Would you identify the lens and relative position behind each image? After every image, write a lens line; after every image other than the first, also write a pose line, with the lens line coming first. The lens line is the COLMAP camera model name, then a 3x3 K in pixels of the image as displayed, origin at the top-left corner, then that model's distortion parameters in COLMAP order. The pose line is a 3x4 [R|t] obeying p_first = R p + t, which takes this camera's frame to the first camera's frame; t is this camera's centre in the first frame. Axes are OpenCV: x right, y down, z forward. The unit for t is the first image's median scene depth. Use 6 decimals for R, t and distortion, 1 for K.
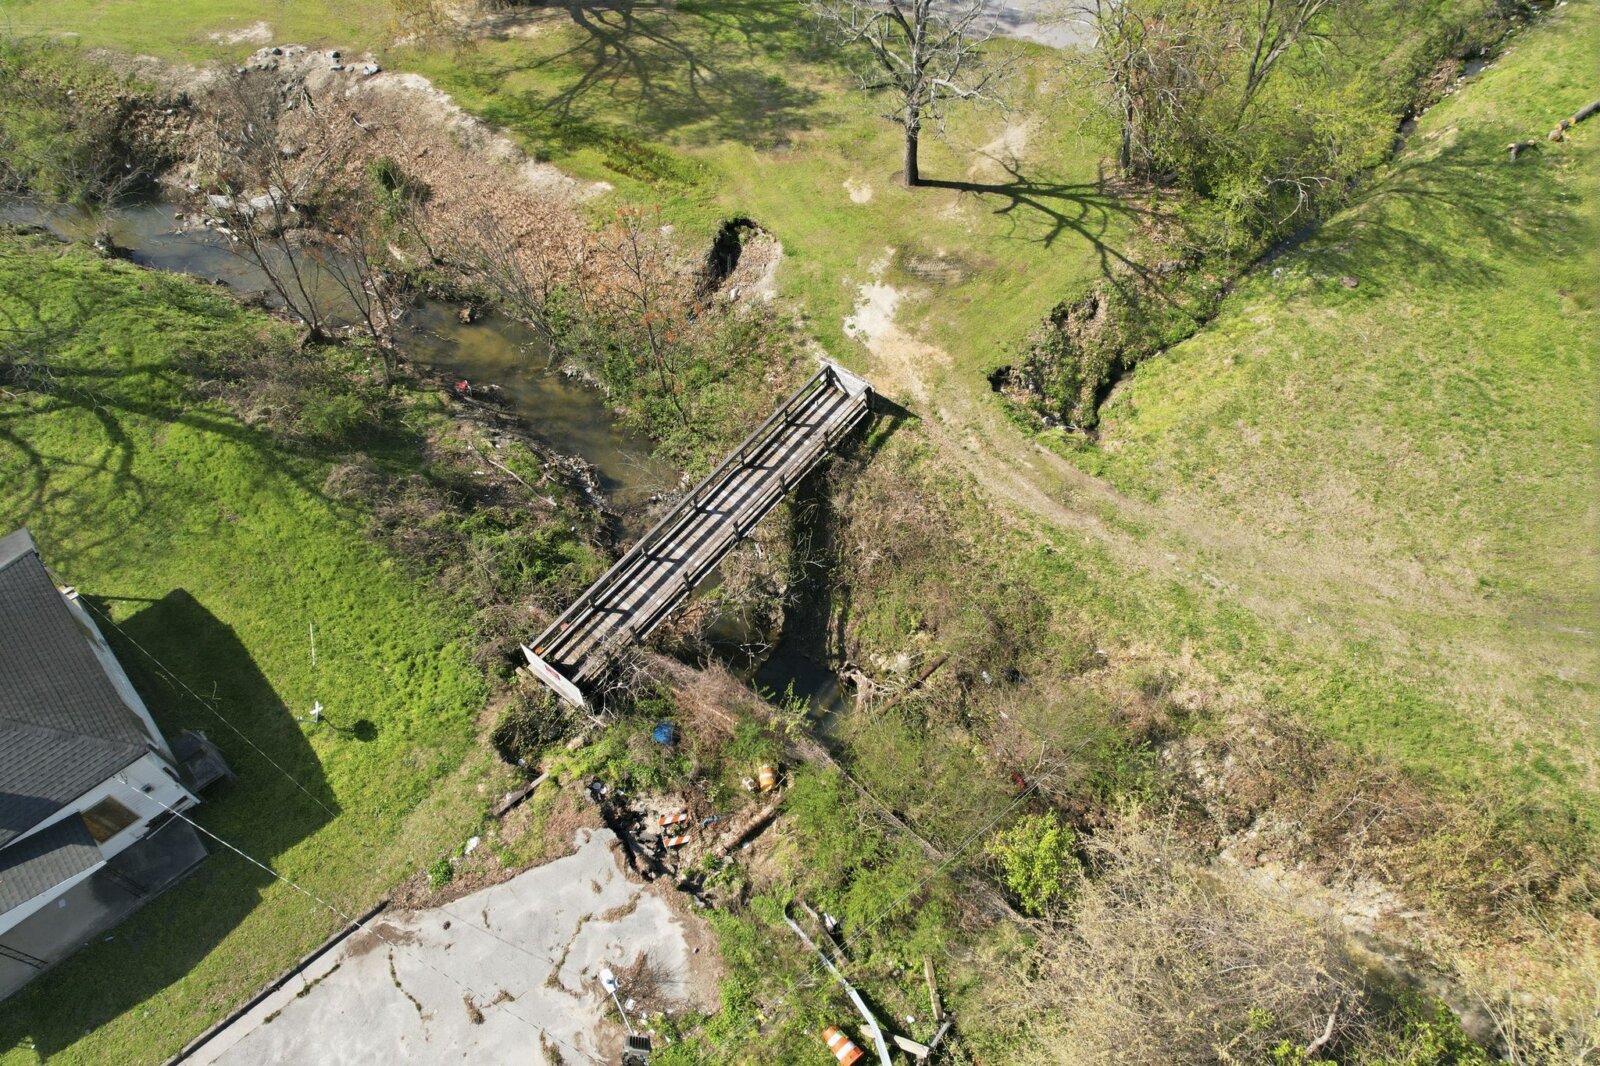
lens RADIAL K [[1022.1, 0, 802.2], [0, 1022.1, 532.5], [0, 0, 1]] dist [-0.071897, 0.061048]
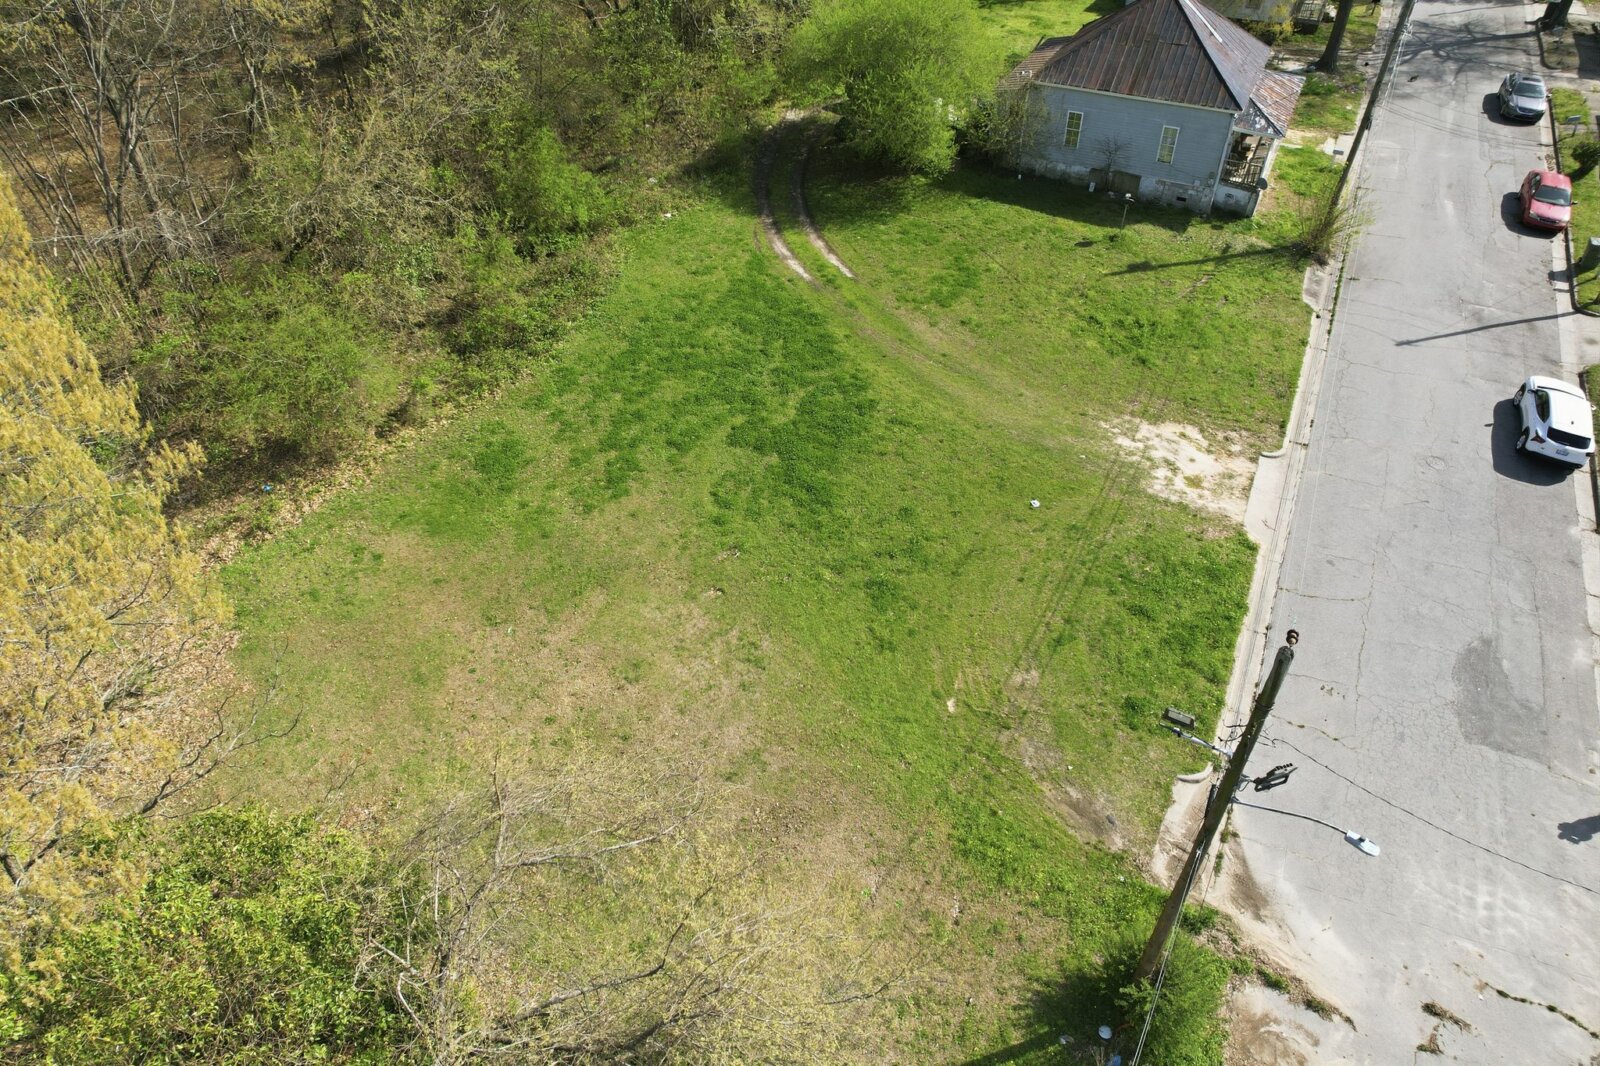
lens RADIAL K [[1022.1, 0, 797.7], [0, 1022.1, 536.6], [0, 0, 1]] dist [-0.071897, 0.061048]
pose [[-0.933828, 0.240467, -0.264842, 0.148344], [-0.280745, -0.033827, 0.959186, -0.065856], [0.221694, 0.970068, 0.099098, 0.258962]]
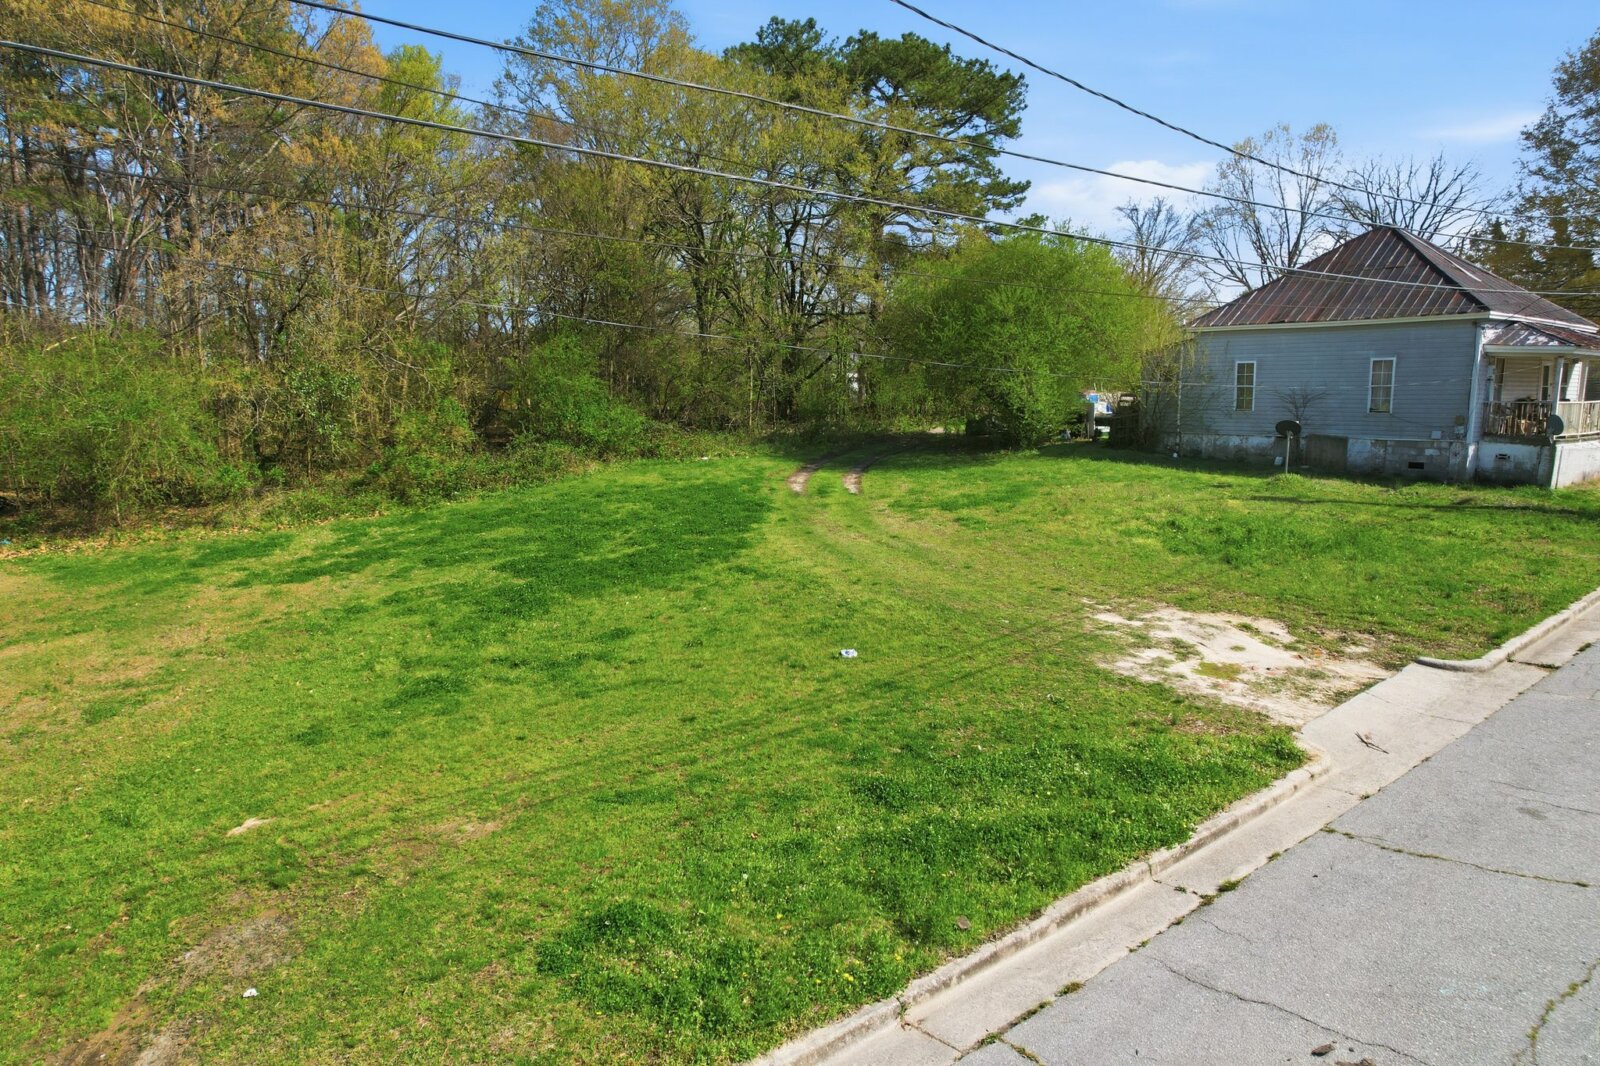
lens RADIAL K [[1022.1, 0, 804.0], [0, 1022.1, 530.7], [0, 0, 1]] dist [-0.071897, 0.061048]
pose [[-0.997694, -0.002451, 0.067831, -0.205261], [0.057940, 0.489813, 0.869900, 0.238982], [-0.035357, 0.871824, -0.488541, 0.477556]]
